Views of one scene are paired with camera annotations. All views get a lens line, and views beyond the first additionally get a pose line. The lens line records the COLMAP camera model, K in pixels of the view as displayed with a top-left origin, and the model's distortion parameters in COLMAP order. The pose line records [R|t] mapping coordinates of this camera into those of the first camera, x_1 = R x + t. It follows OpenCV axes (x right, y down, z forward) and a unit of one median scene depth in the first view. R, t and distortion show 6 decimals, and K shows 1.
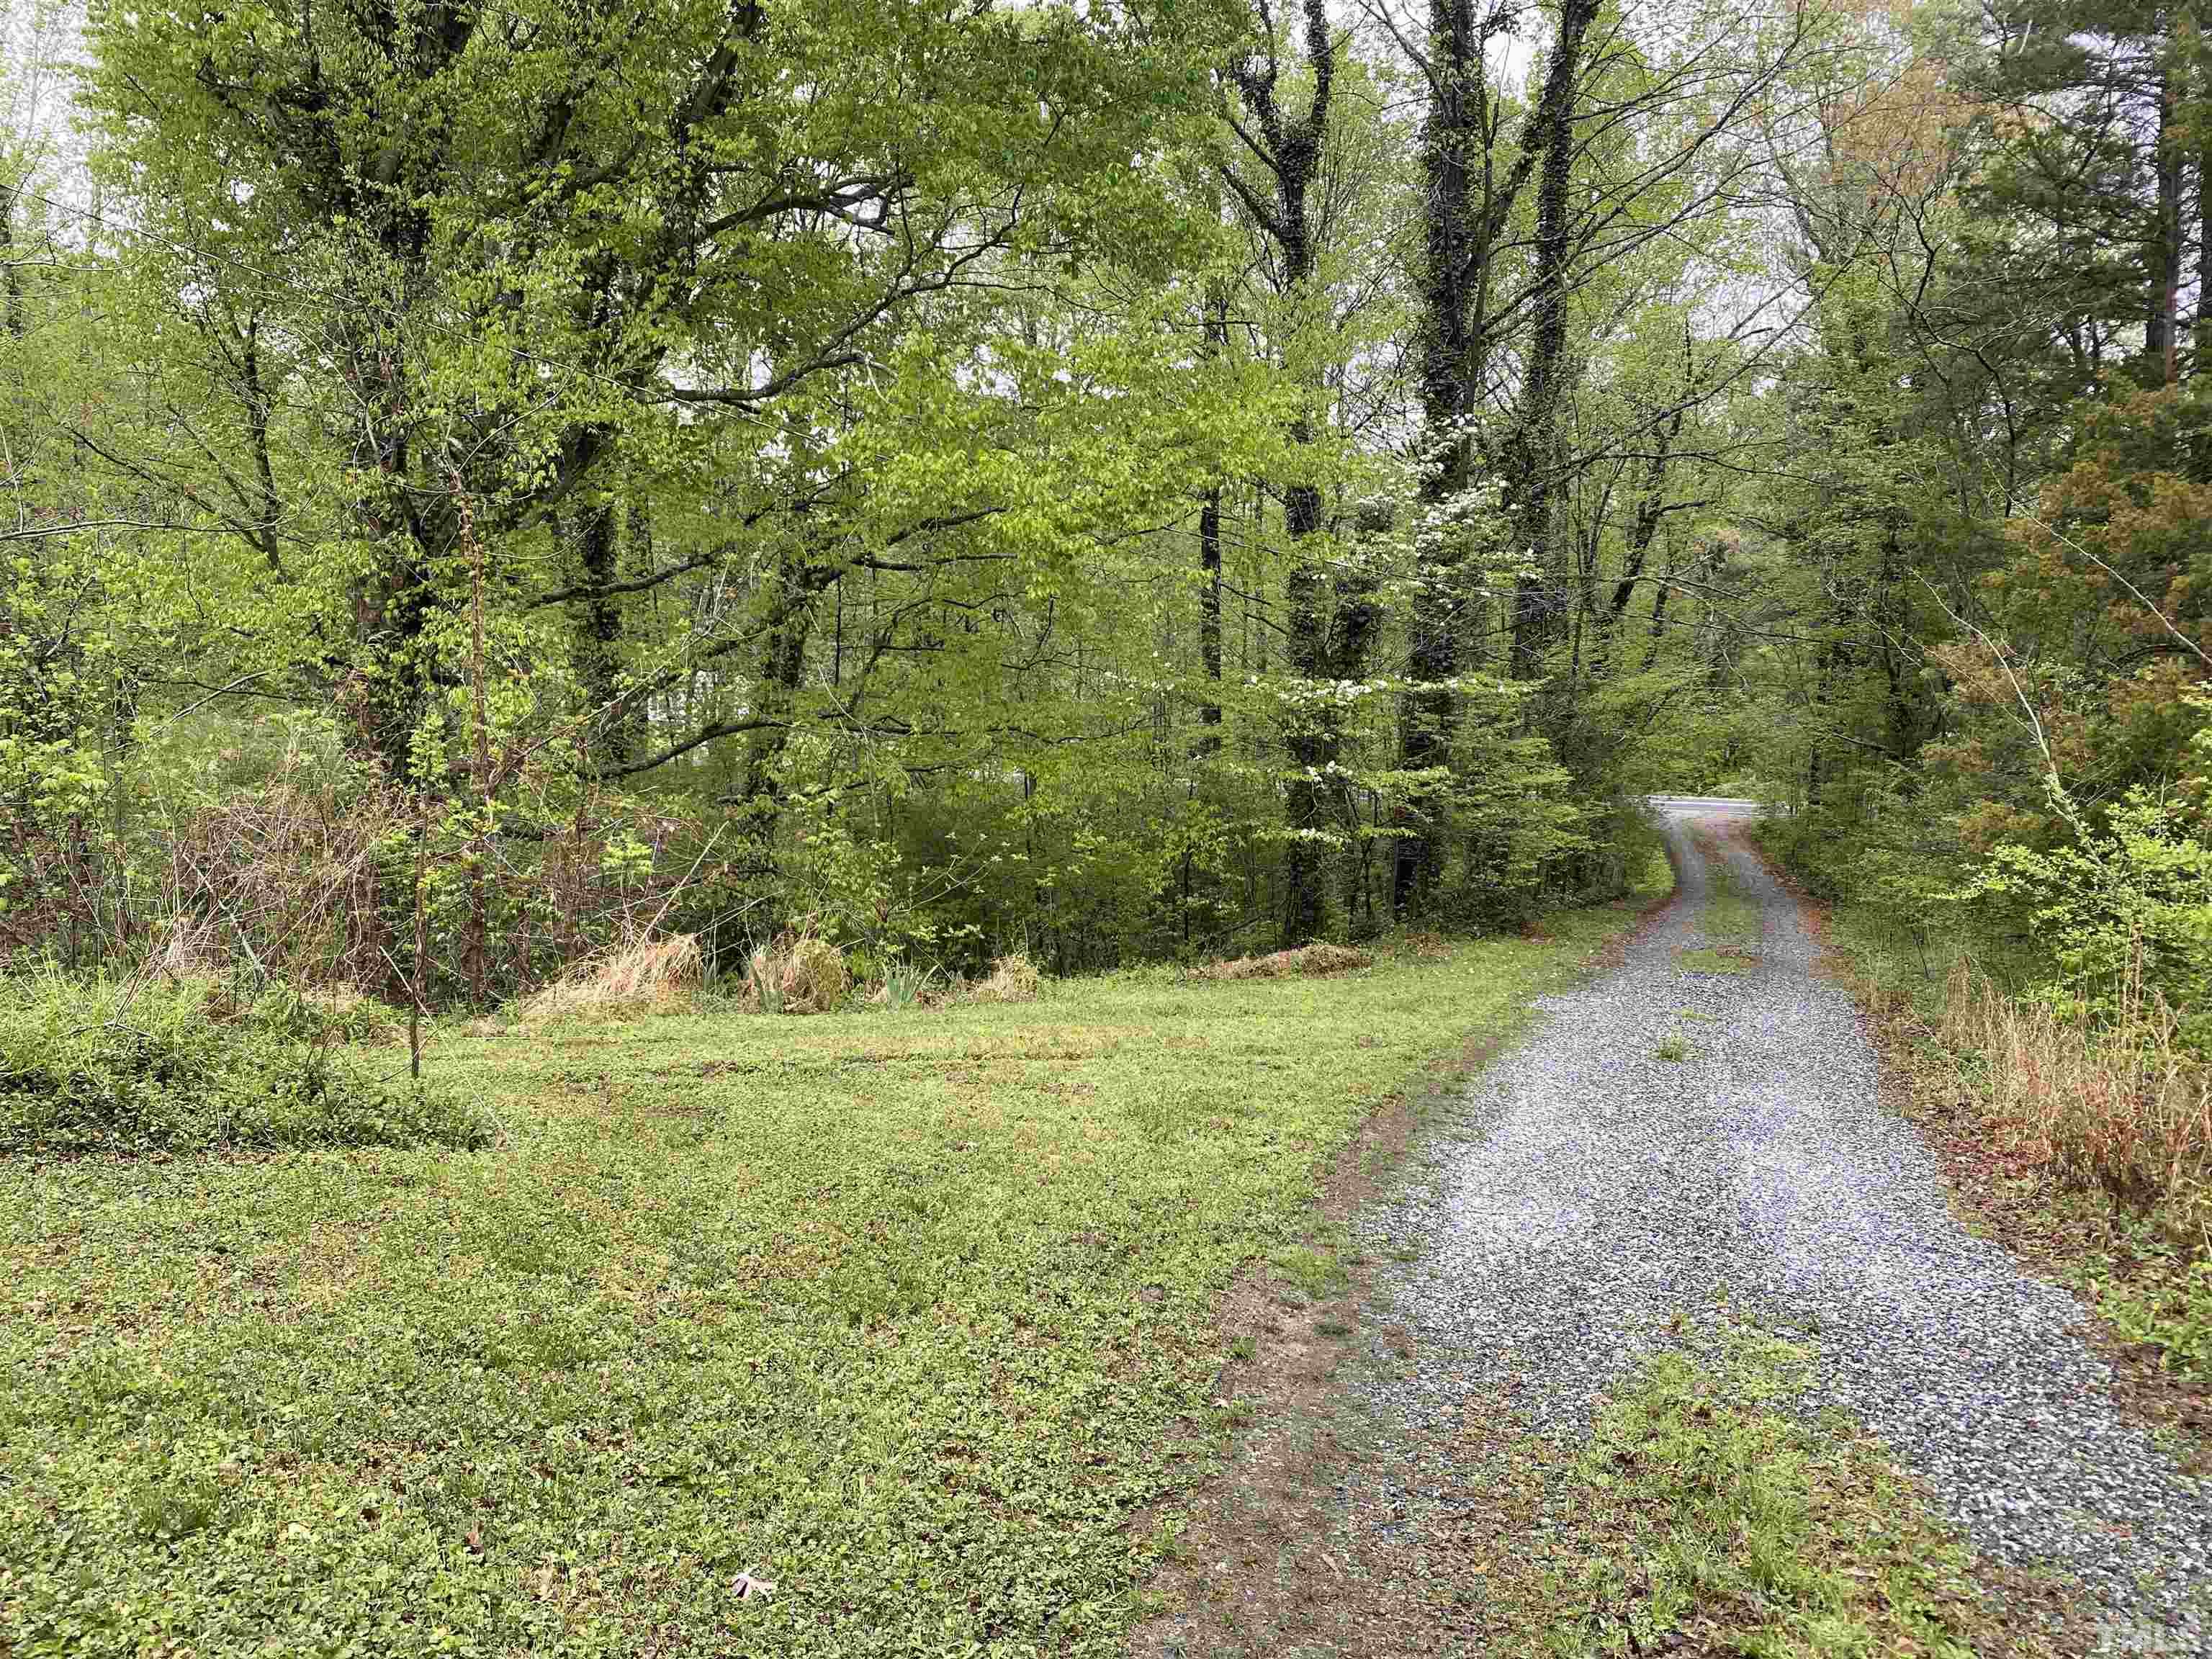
lens RADIAL K [[1694.3, 0, 1104.2], [0, 1694.3, 822.2], [0, 0, 1]] dist [0.051157, -0.068478]
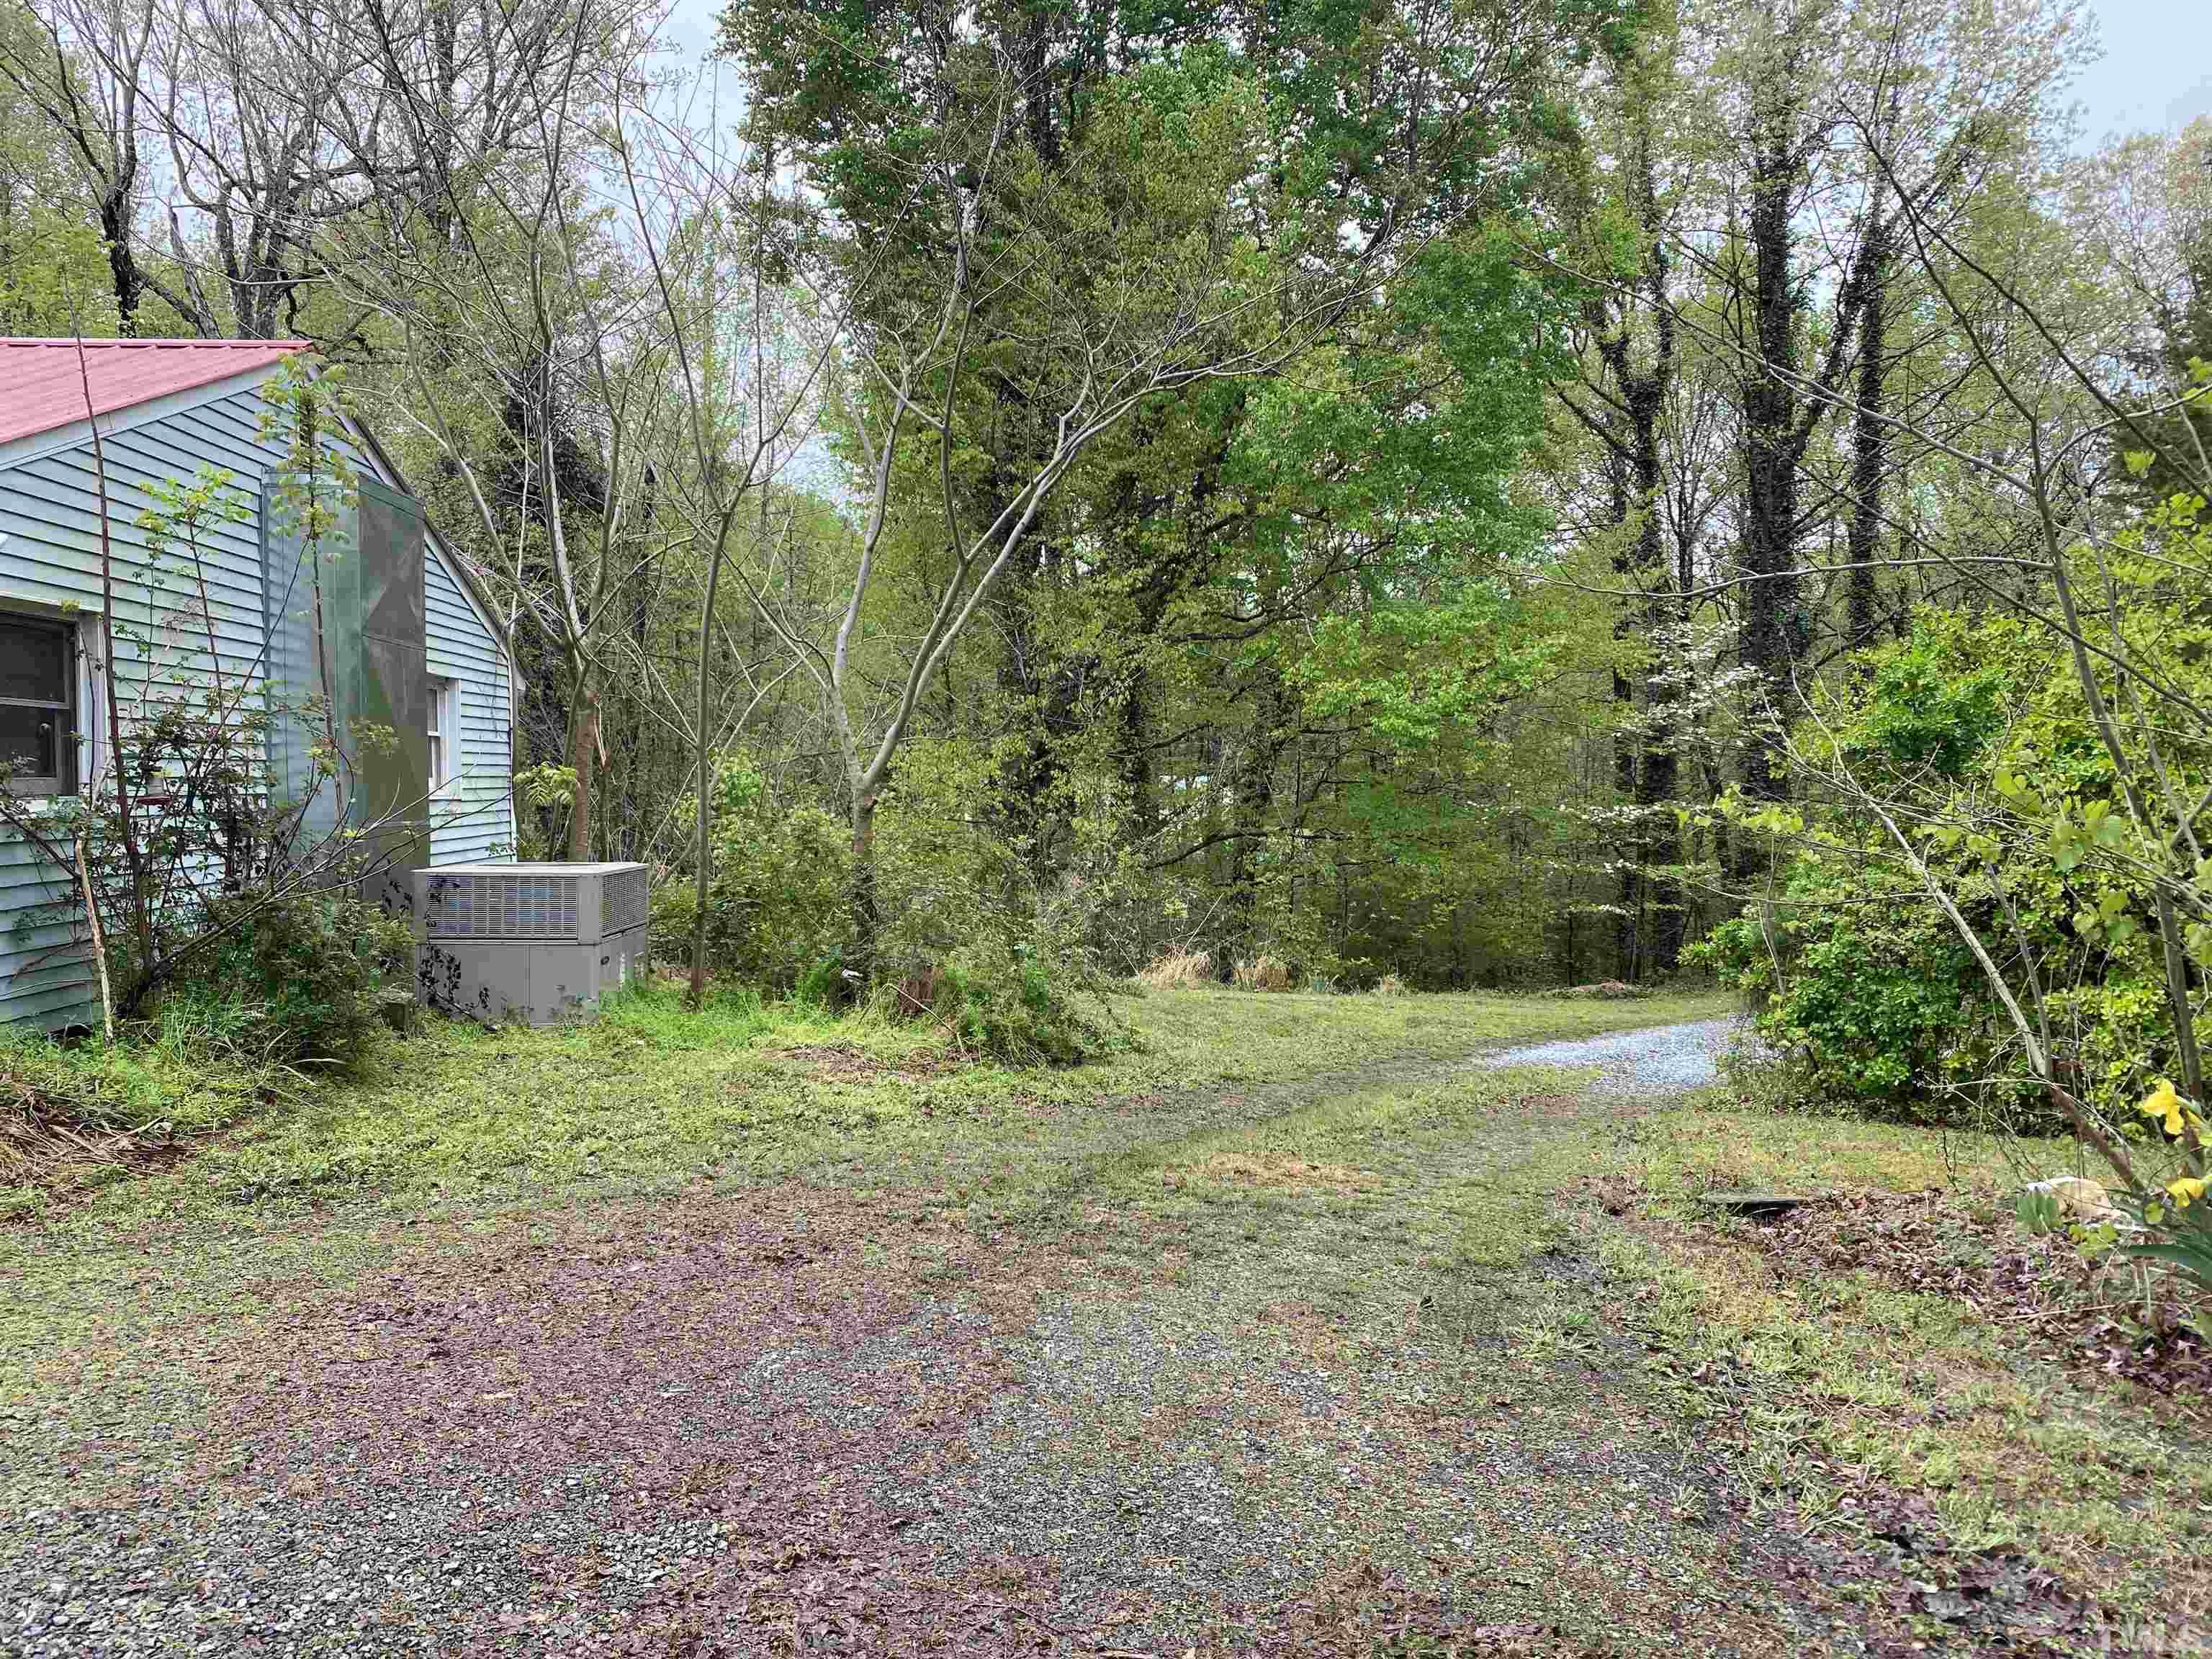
lens RADIAL K [[1694.3, 0, 1105.0], [0, 1694.3, 825.4], [0, 0, 1]] dist [0.051157, -0.068478]
pose [[0.961071, -0.005424, -0.276247, 0.123679], [-0.009114, 0.998641, -0.051319, 0.016860], [0.276149, 0.051839, 0.959716, -0.612069]]
